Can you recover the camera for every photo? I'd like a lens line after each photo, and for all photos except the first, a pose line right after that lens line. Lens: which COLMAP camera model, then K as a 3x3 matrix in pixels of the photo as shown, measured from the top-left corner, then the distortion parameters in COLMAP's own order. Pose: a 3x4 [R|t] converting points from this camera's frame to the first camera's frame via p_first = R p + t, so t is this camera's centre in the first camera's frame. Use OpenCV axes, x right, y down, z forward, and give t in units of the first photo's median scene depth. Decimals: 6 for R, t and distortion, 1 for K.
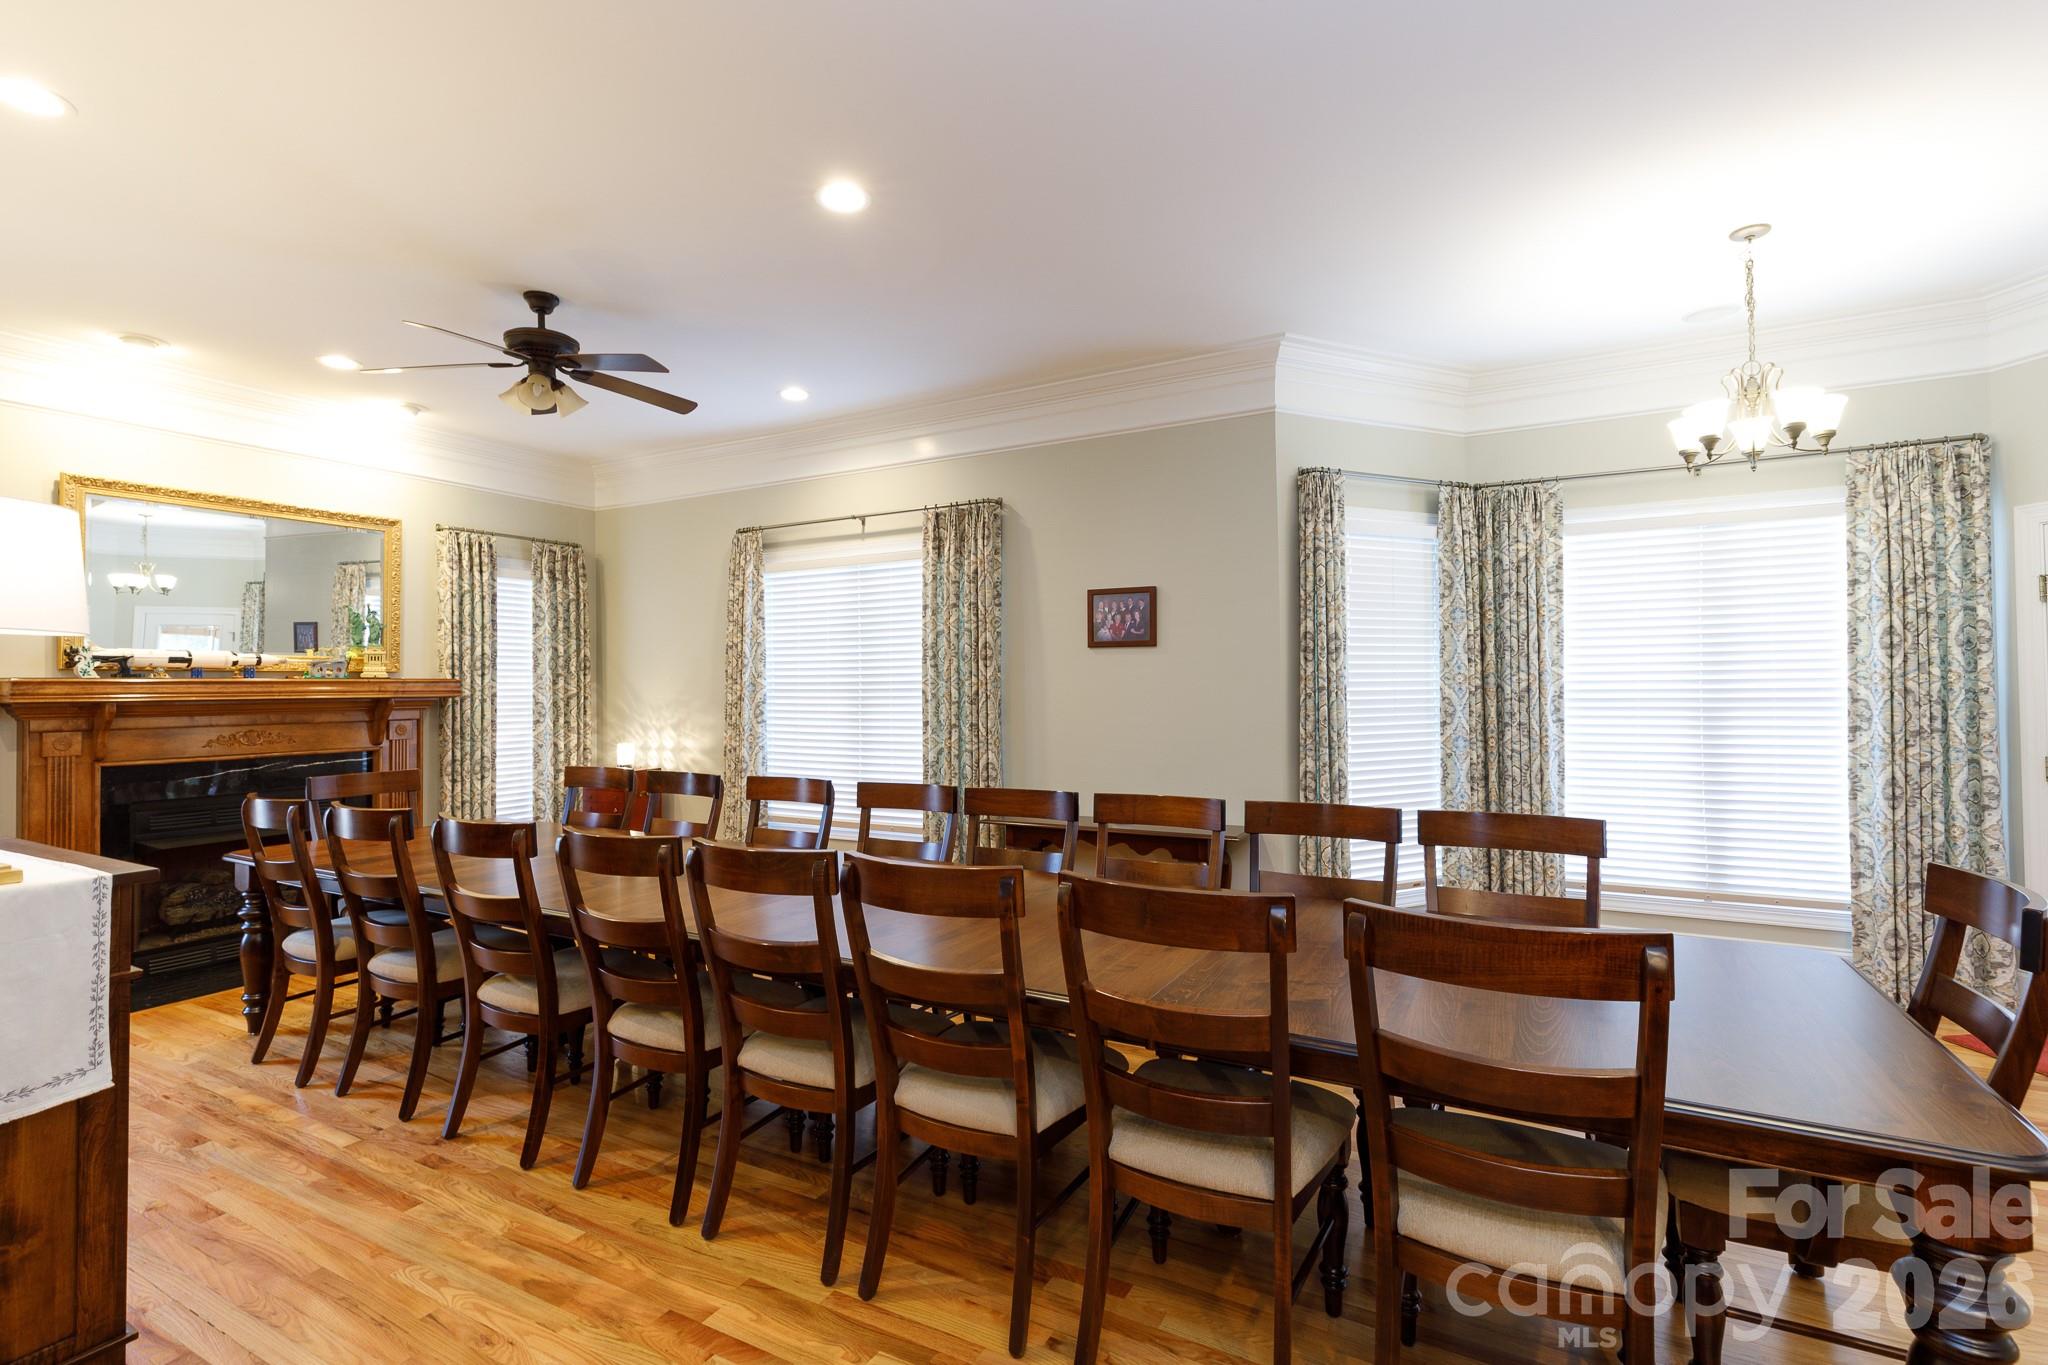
lens RADIAL K [[912.9, 0, 1017.4], [0, 912.9, 676.5], [0, 0, 1]] dist [0.006763, -0.000826]
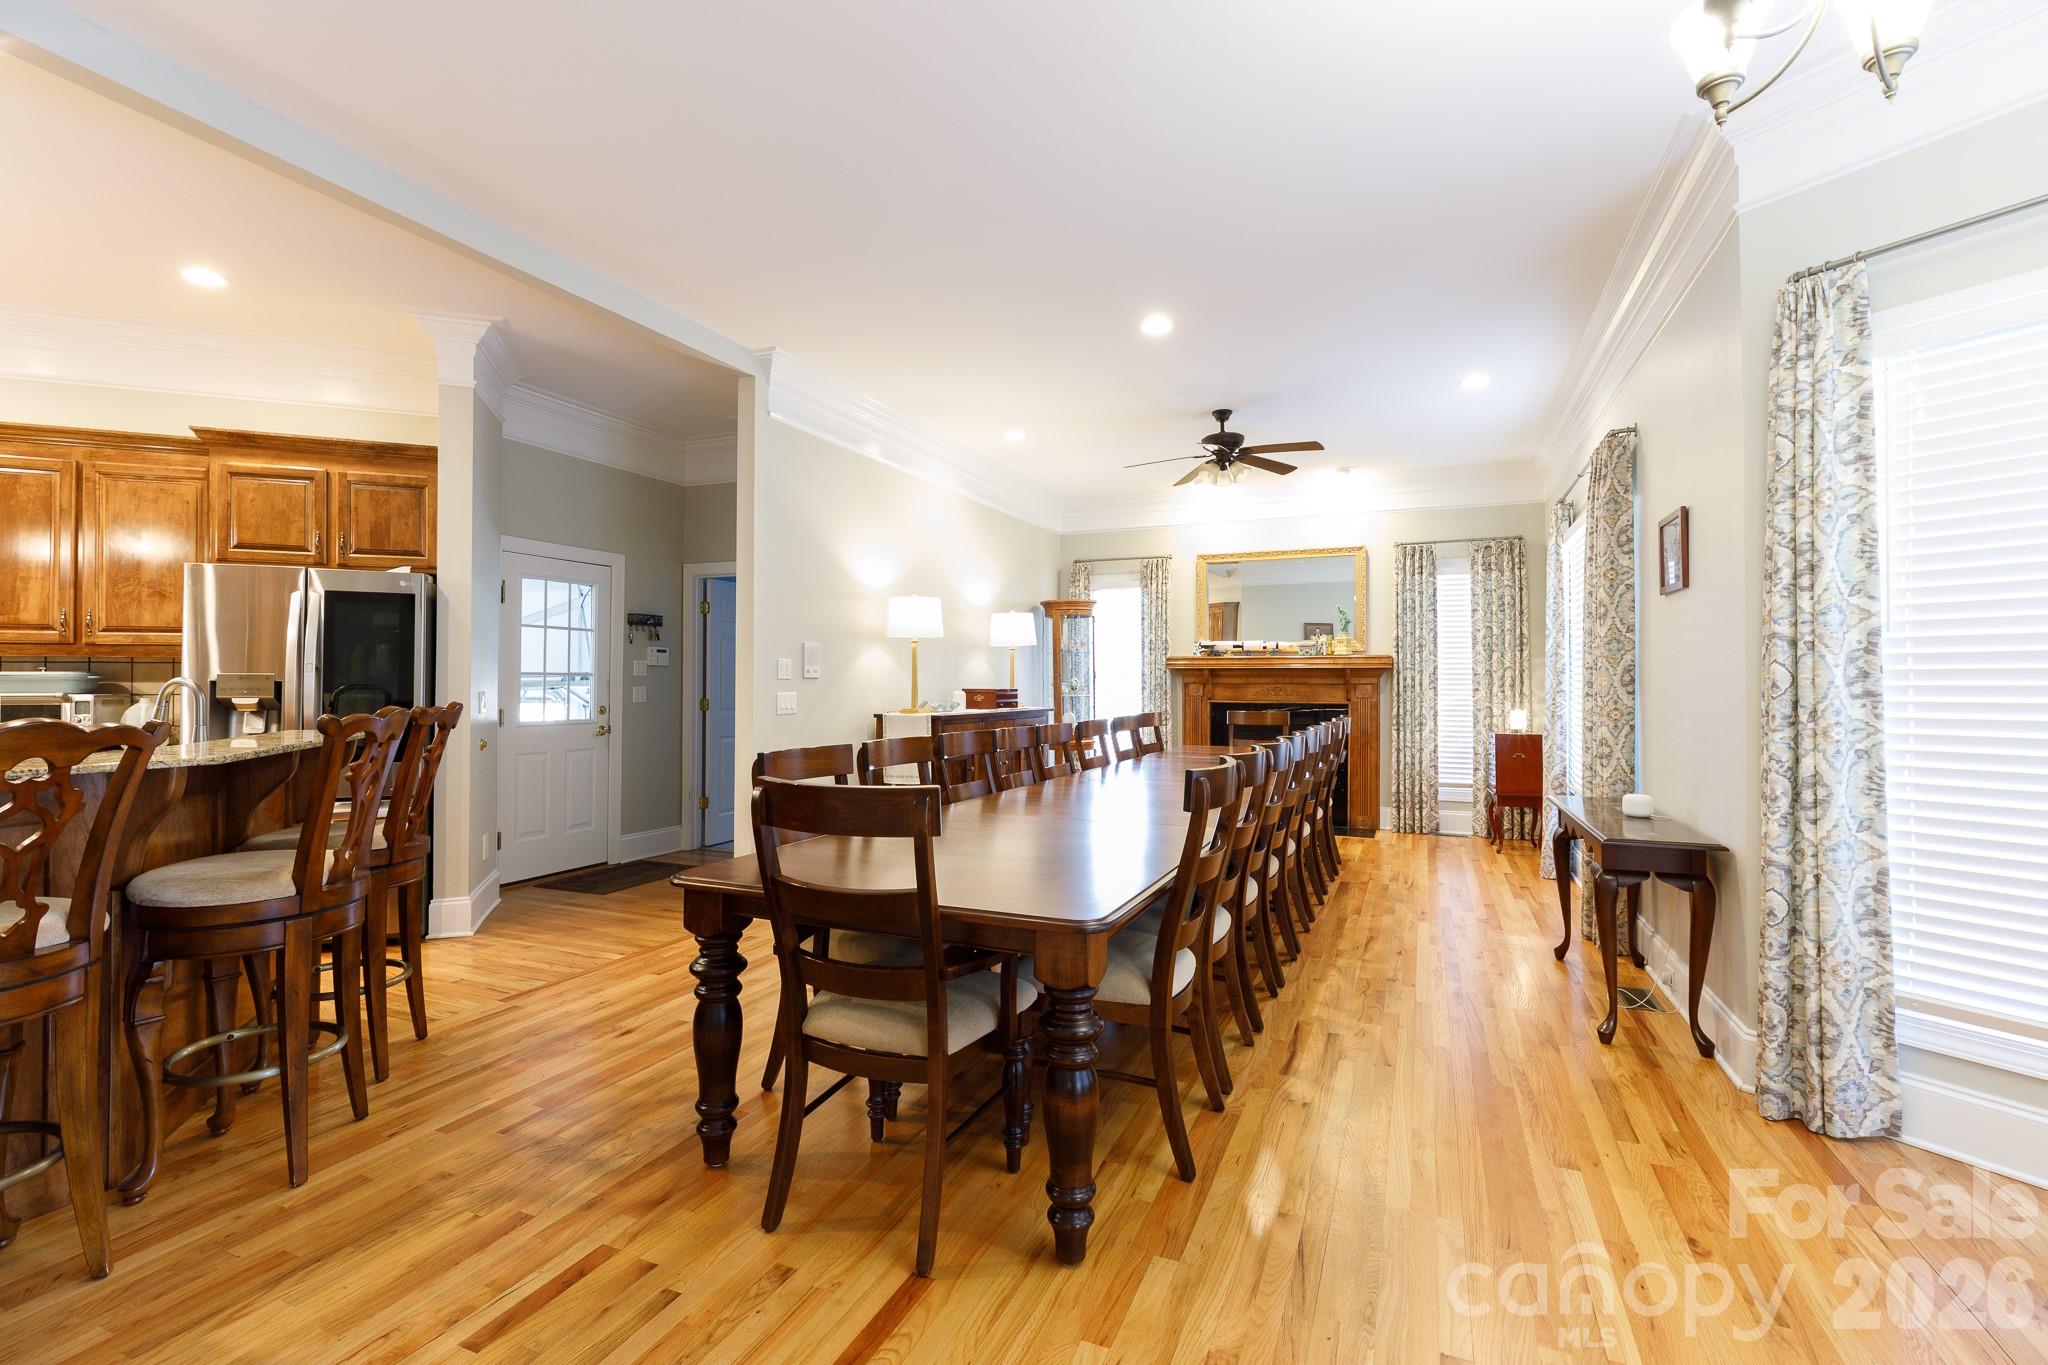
lens RADIAL K [[912.9, 0, 1043.2], [0, 912.9, 681.3], [0, 0, 1]] dist [0.006763, -0.000826]
pose [[0.078736, 0.009656, -0.996849, 0.683505], [0.006616, 0.999926, 0.010208, 0.023764], [0.996874, -0.007399, 0.078667, 0.364791]]
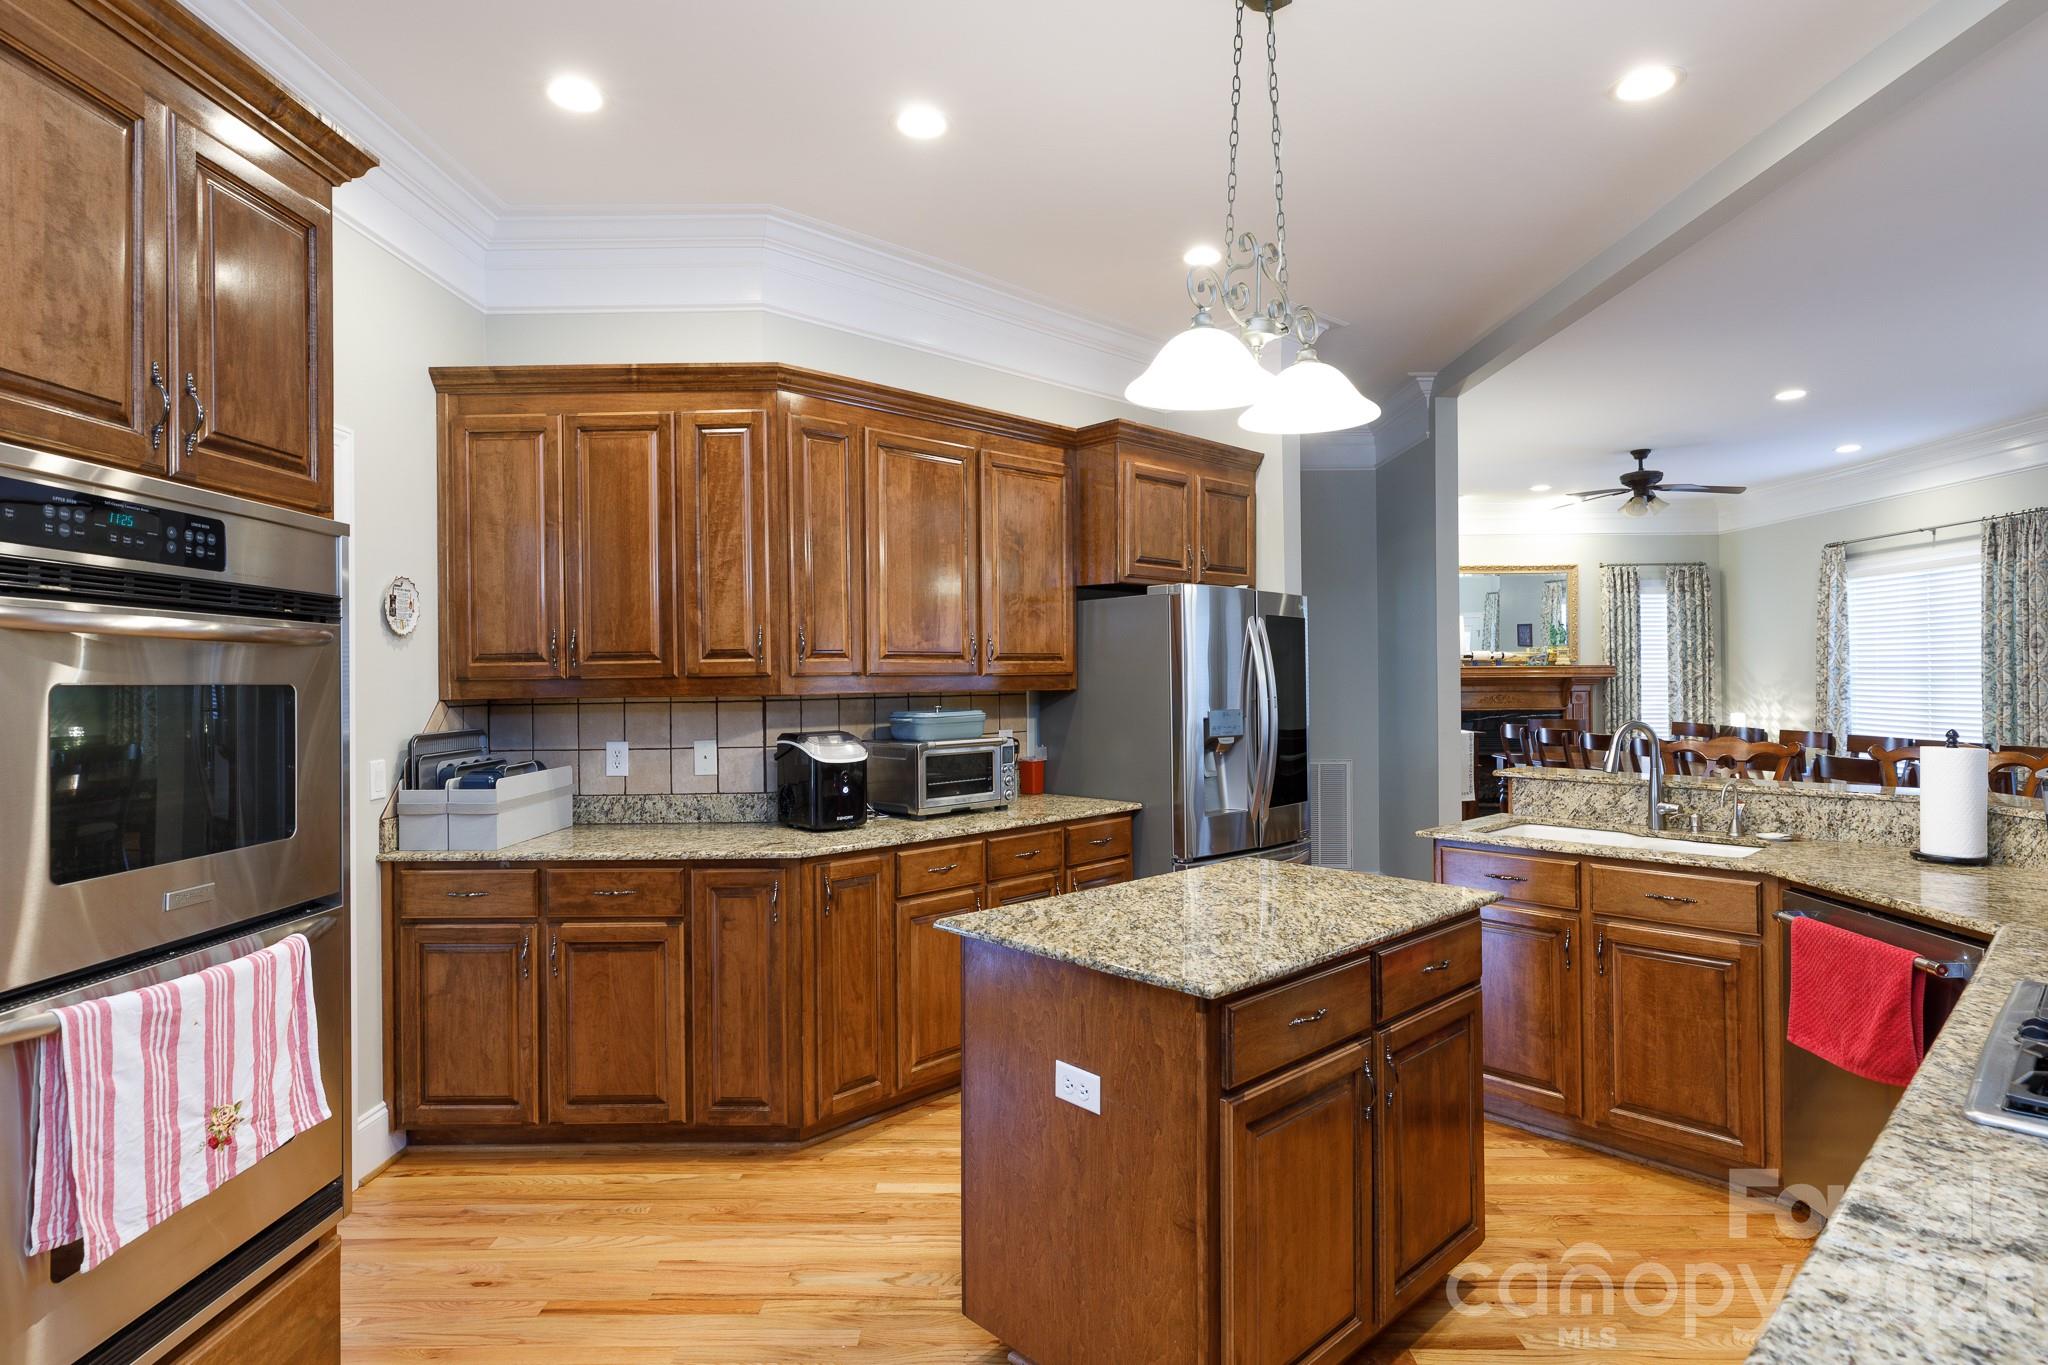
lens RADIAL K [[1067.8, 0, 1022.6], [0, 1067.8, 670.5], [0, 0, 1]] dist [0.003953, 0.000032]
pose [[0.455306, 0.000449, -0.890335, 0.507531], [0.012910, 0.999891, 0.007106, -0.013405], [0.890241, -0.014730, 0.455251, -0.660908]]
